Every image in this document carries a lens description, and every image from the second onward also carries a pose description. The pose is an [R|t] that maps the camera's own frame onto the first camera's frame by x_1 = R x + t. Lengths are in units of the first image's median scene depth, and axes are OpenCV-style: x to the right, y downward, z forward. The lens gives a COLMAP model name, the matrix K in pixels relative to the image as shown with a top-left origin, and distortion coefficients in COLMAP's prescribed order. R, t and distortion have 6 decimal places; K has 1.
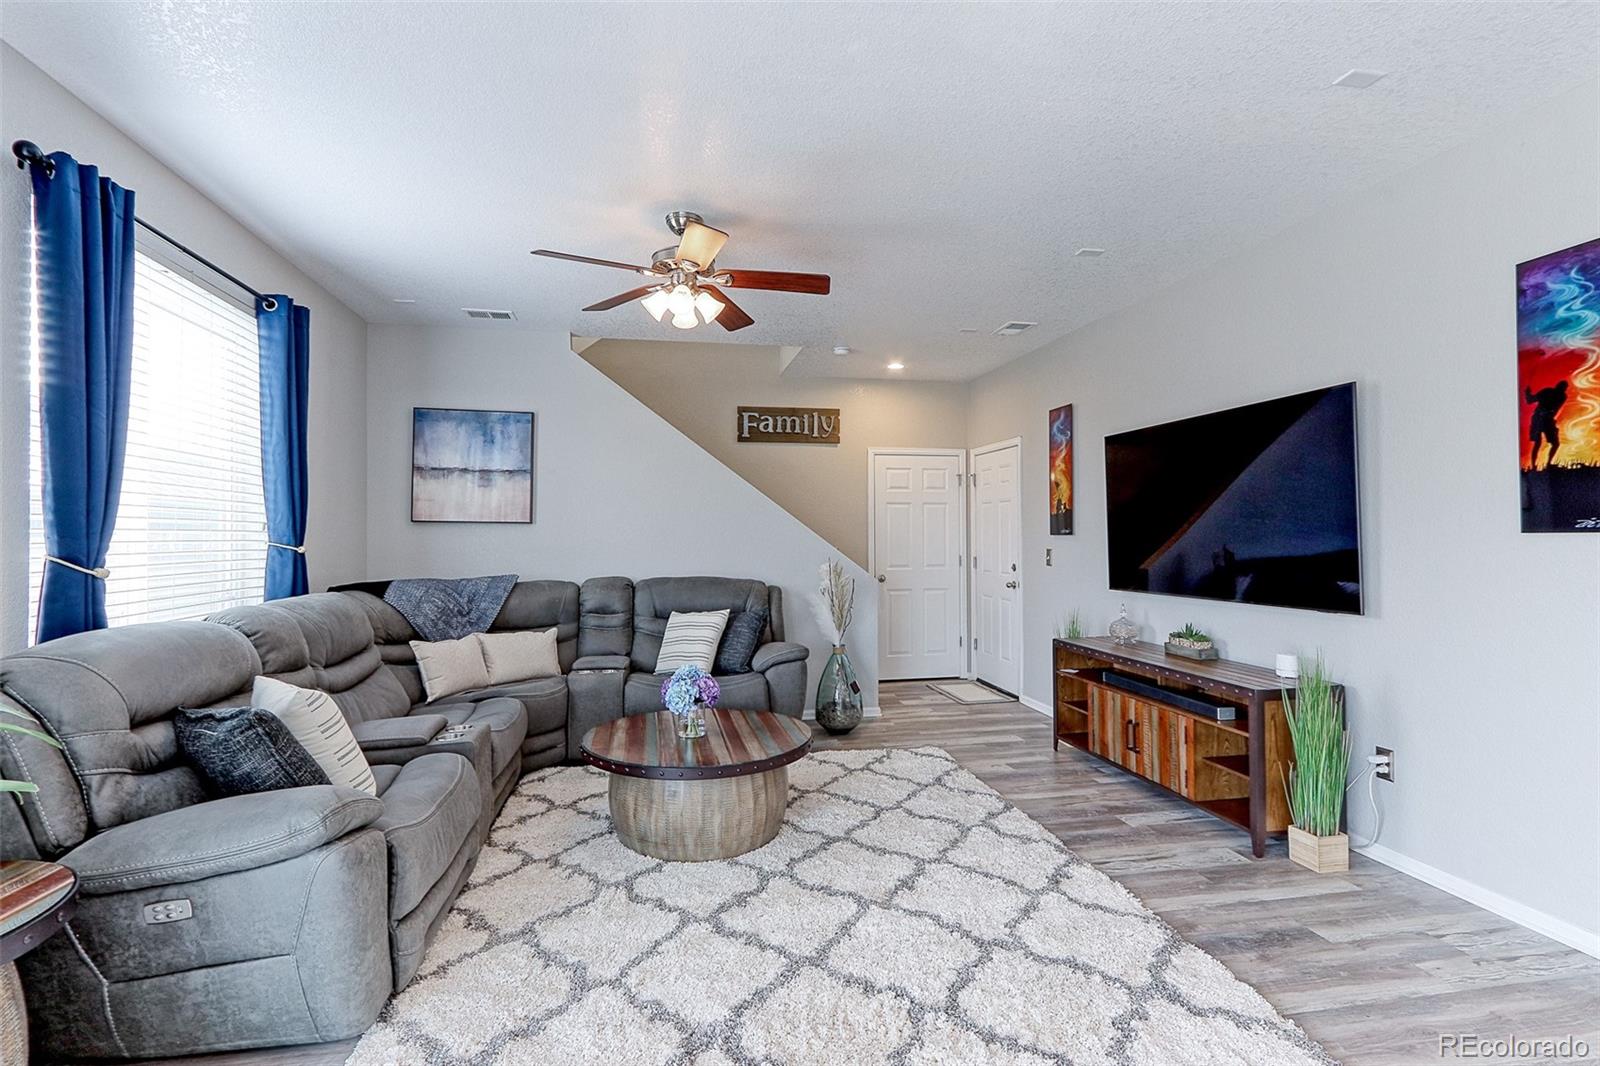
lens RADIAL K [[765.9, 0, 799.7], [0, 765.9, 524.7], [0, 0, 1]] dist [-0.001367, -0.000719]
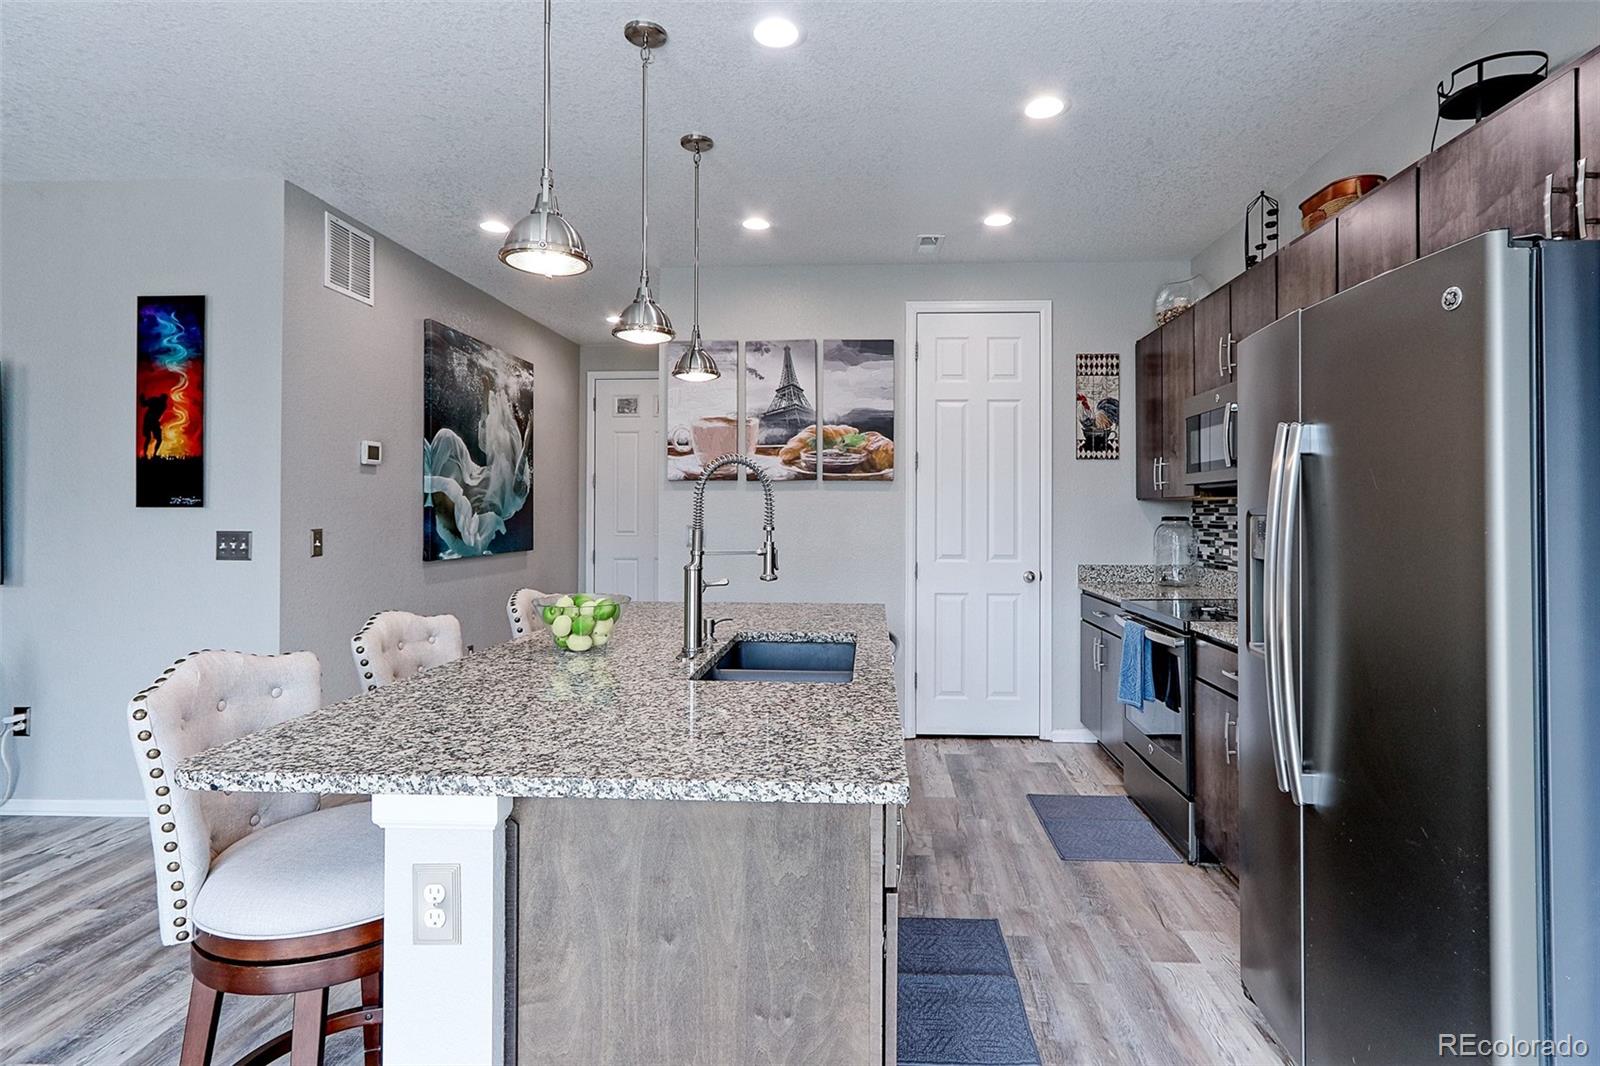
lens RADIAL K [[801.4, 0, 830.1], [0, 801.4, 500.8], [0, 0, 1]] dist [-0.005090, 0.005367]
pose [[0.240032, 0.017798, 0.970602, -0.045886], [-0.019411, 0.999720, -0.013532, -0.002744], [-0.970571, -0.015592, 0.240310, -0.272643]]
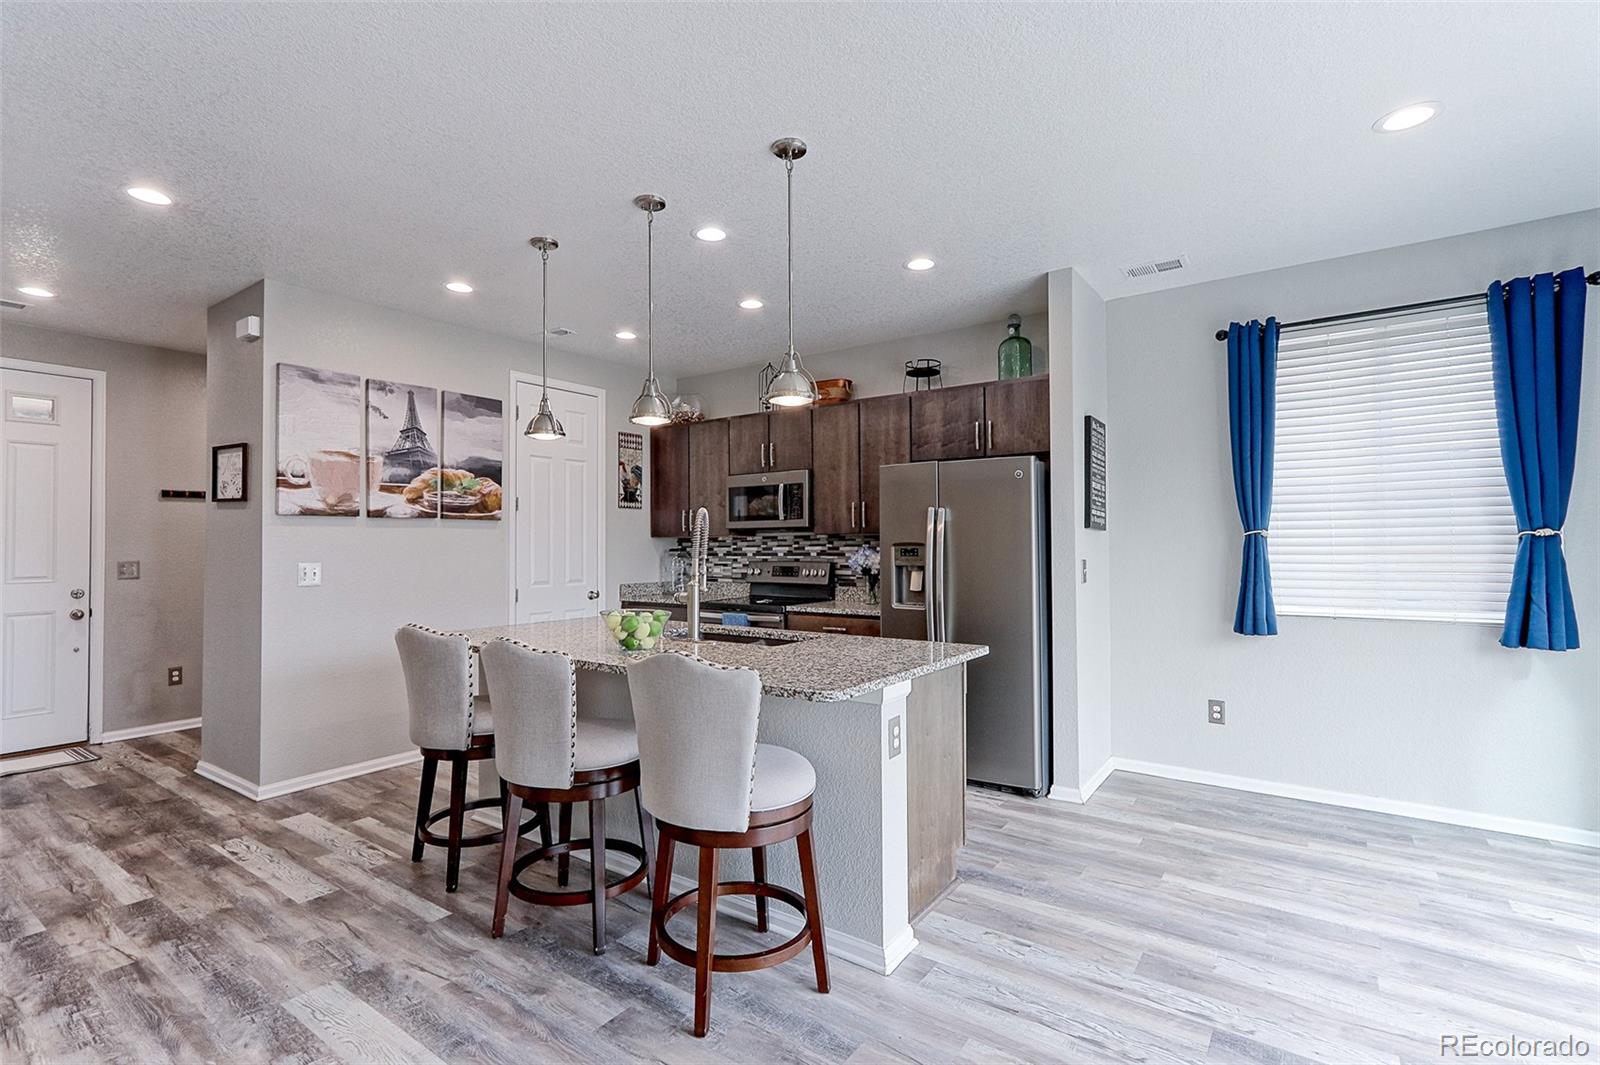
lens RADIAL K [[765.9, 0, 780.1], [0, 765.9, 522.3], [0, 0, 1]] dist [-0.001367, -0.000719]
pose [[-0.673946, 0.032063, 0.738085, -0.159511], [-0.001690, 0.998988, -0.044941, 0.009573], [-0.738779, -0.031535, -0.673210, 0.345577]]
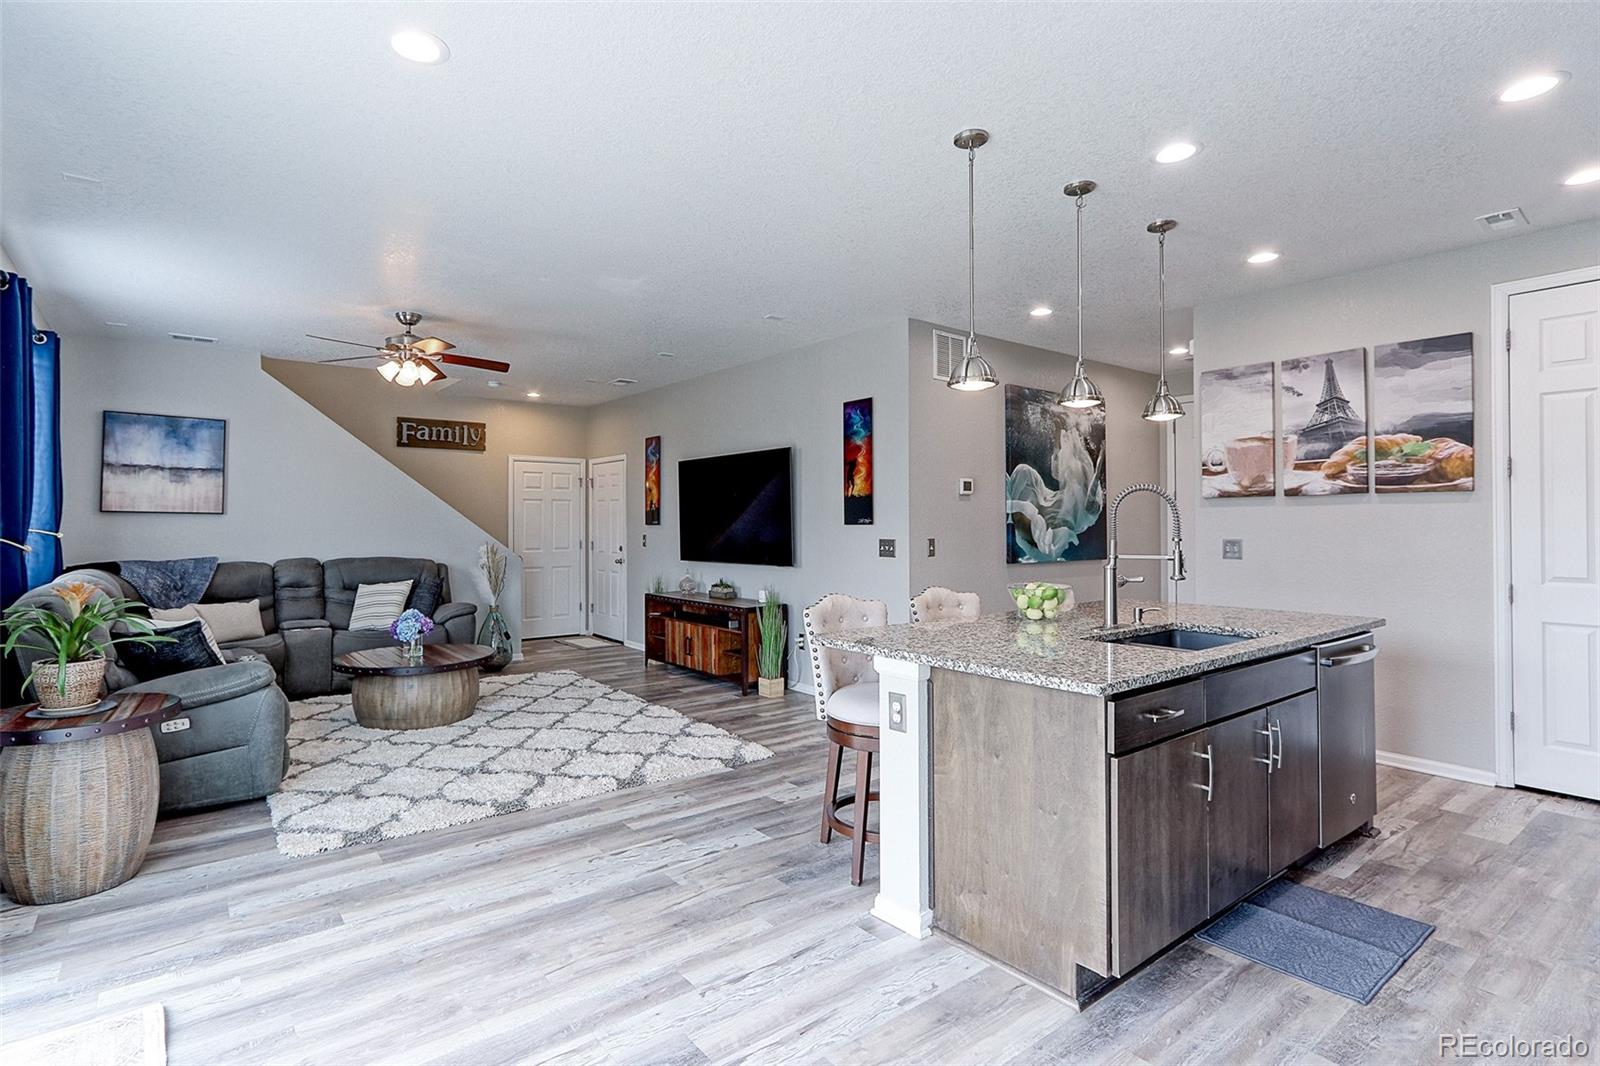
lens RADIAL K [[765.9, 0, 742.5], [0, 765.9, 521.7], [0, 0, 1]] dist [-0.001367, -0.000719]
pose [[0.909655, 0.004594, 0.415339, -0.147749], [-0.008720, 0.999930, 0.008037, -0.008317], [-0.415273, -0.010932, 0.909631, -0.544026]]
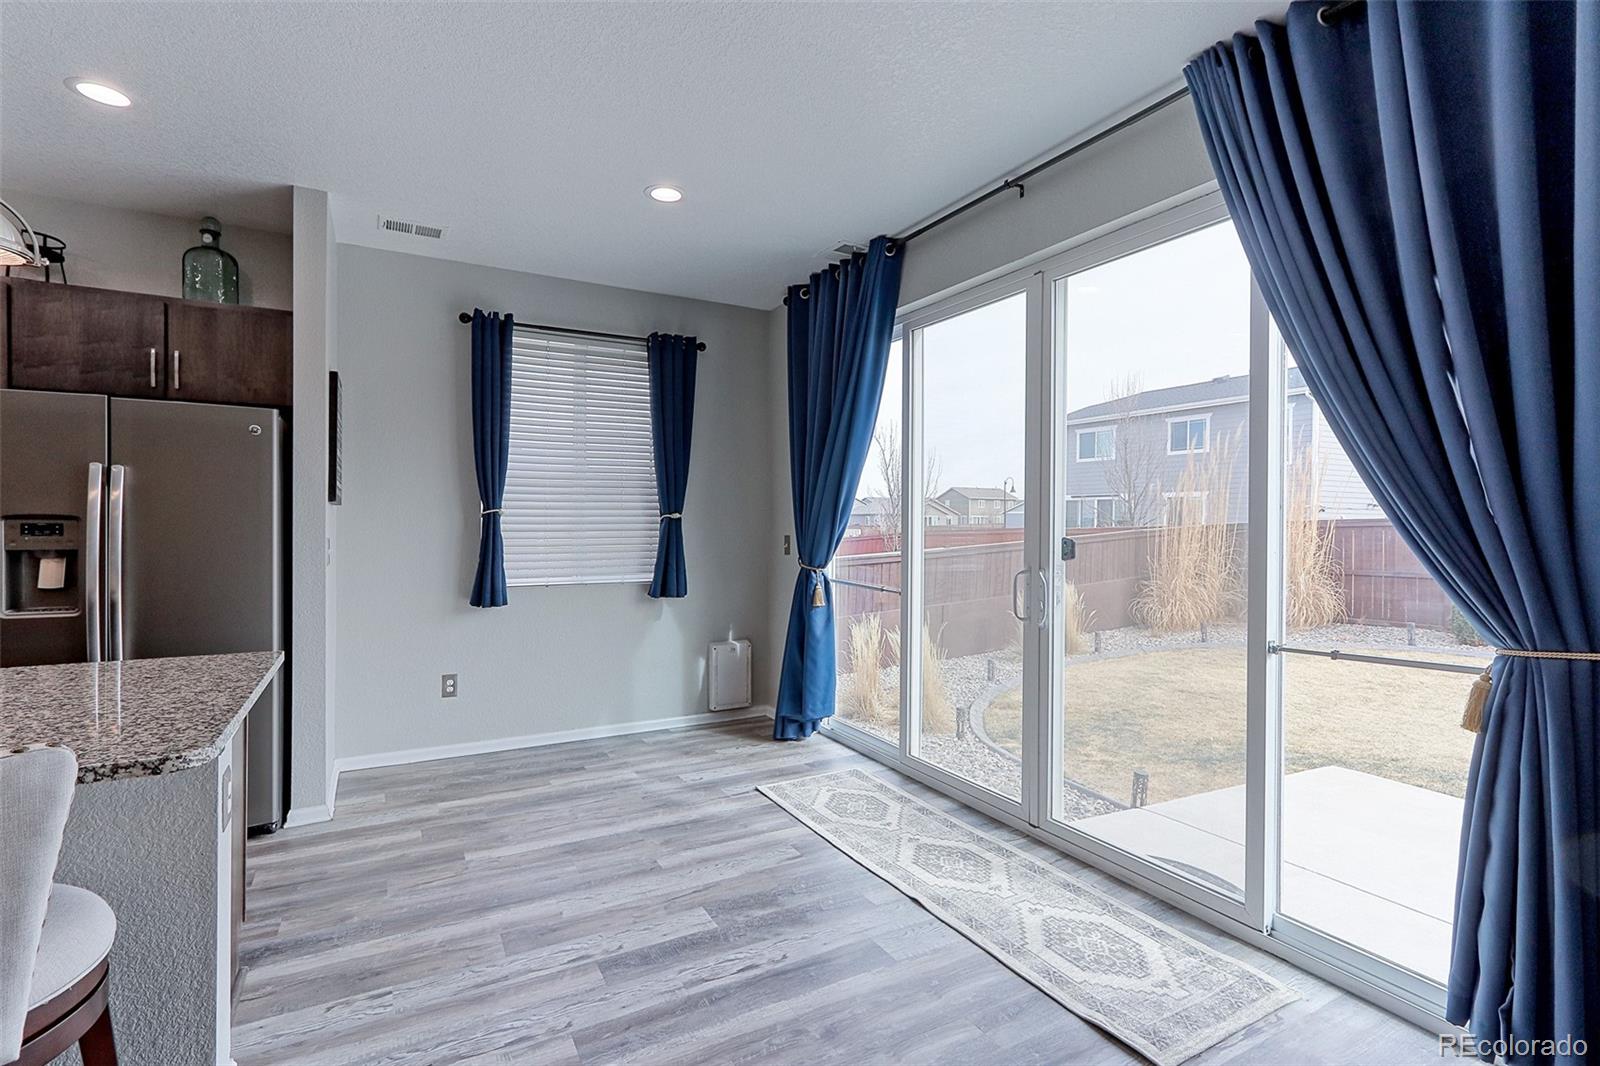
lens RADIAL K [[765.9, 0, 808.9], [0, 765.9, 517.9], [0, 0, 1]] dist [-0.001367, -0.000719]
pose [[-0.944713, -0.002080, -0.327892, 0.052516], [0.003864, 0.999840, -0.017475, 0.007605], [0.327876, -0.017776, -0.944553, 0.365061]]
